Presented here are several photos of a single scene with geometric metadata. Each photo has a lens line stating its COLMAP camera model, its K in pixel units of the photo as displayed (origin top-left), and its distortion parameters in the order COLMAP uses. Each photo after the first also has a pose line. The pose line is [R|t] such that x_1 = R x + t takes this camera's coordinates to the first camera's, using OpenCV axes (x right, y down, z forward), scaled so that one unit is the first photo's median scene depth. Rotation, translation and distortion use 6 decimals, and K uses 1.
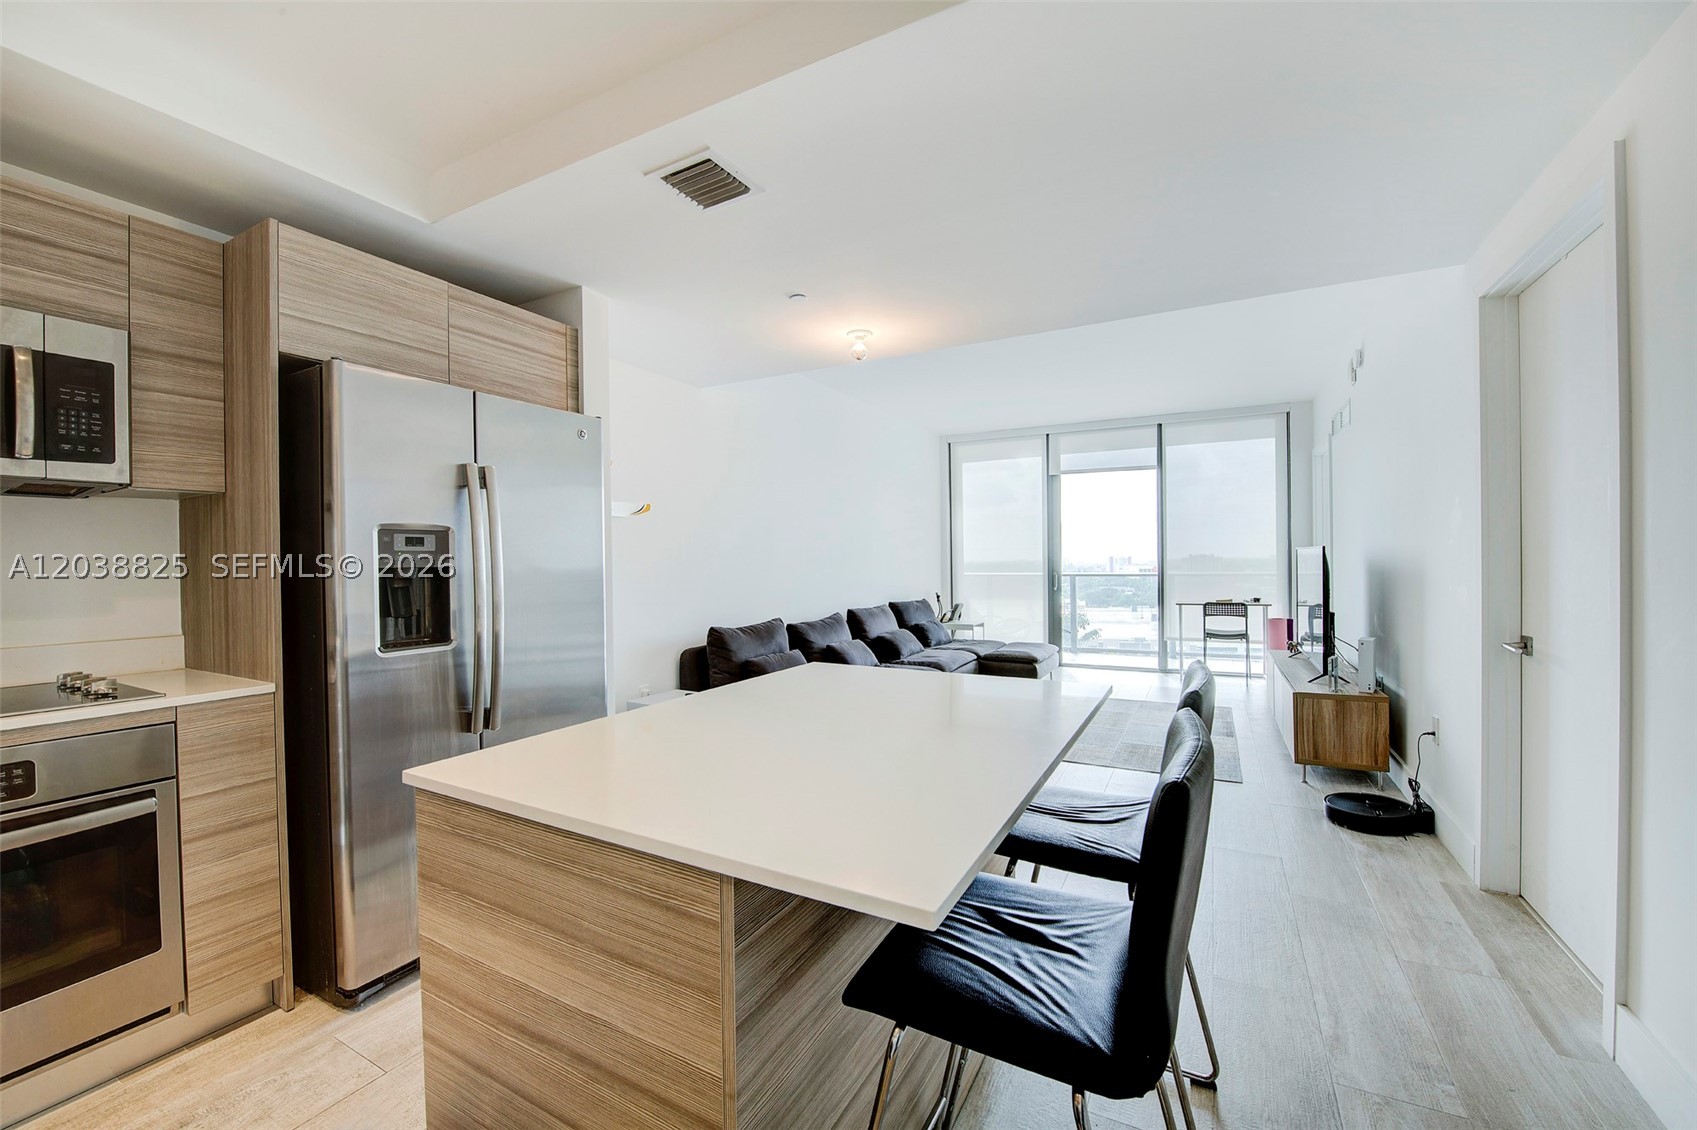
lens RADIAL K [[677.1, 0, 850.3], [0, 677.1, 566.8], [0, 0, 1]] dist [-0.017215, -0.000877]
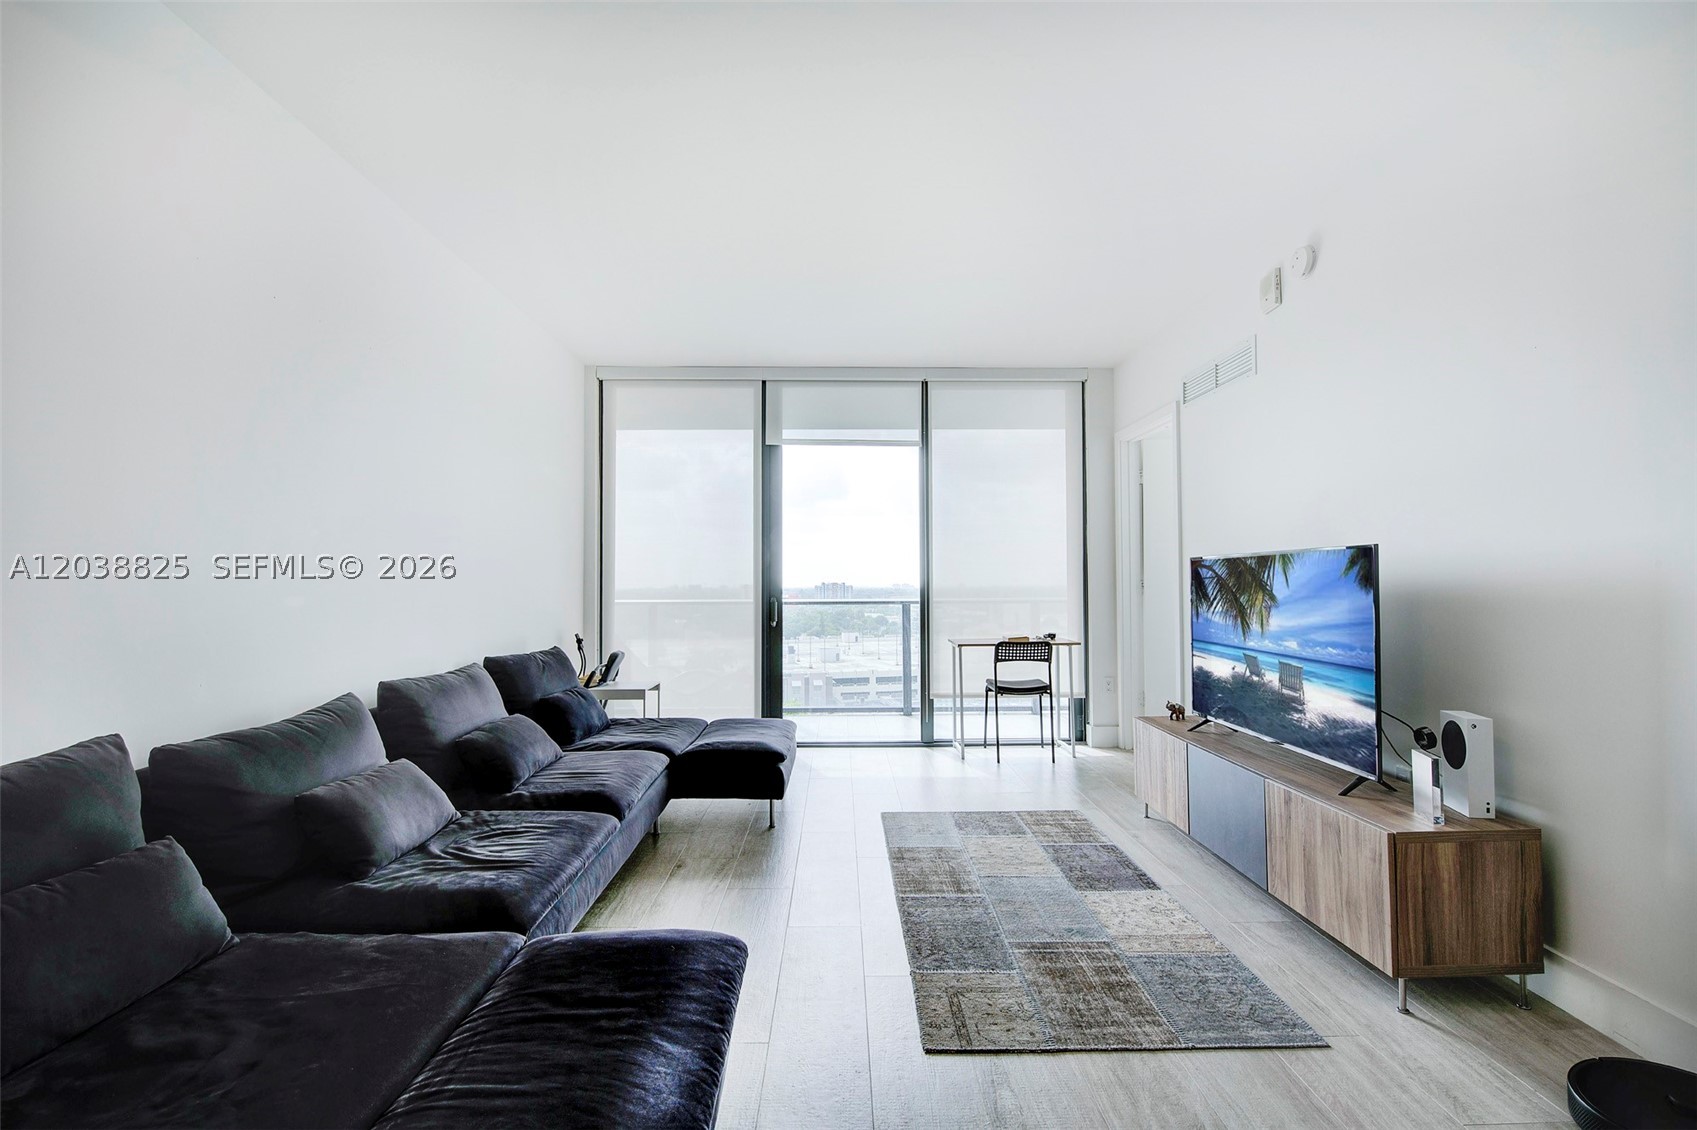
lens RADIAL K [[779.1, 0, 848.5], [0, 779.1, 565.0], [0, 0, 1]] dist [-0.010227, -0.000338]
pose [[0.877490, 0.021120, 0.479130, 0.017335], [-0.002405, 0.999211, -0.039639, 0.007089], [-0.479590, 0.033631, 0.876848, 0.392526]]
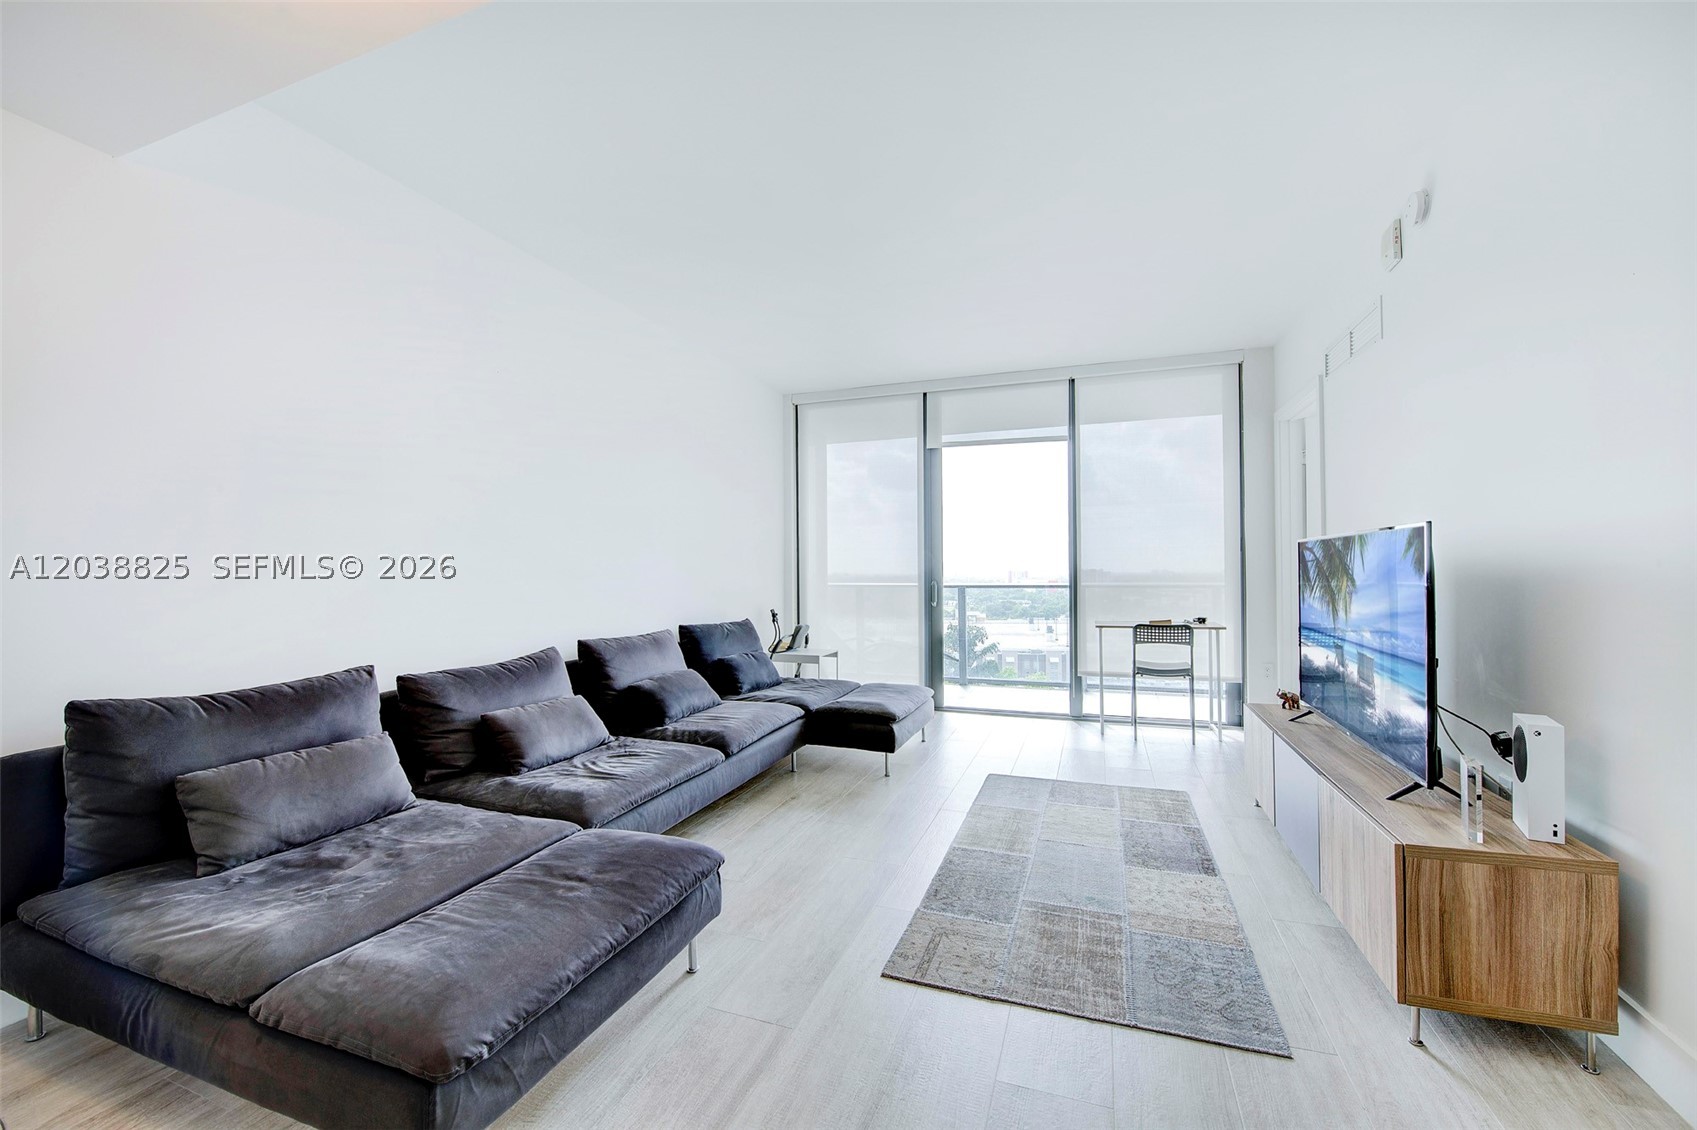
lens RADIAL K [[677.1, 0, 850.3], [0, 677.1, 566.8], [0, 0, 1]] dist [-0.017215, -0.000877]
pose [[0.990580, 0.007476, 0.136730, 0.137146], [-0.005022, 0.999820, -0.018286, 0.007232], [-0.136843, 0.017427, 0.990440, 0.349341]]
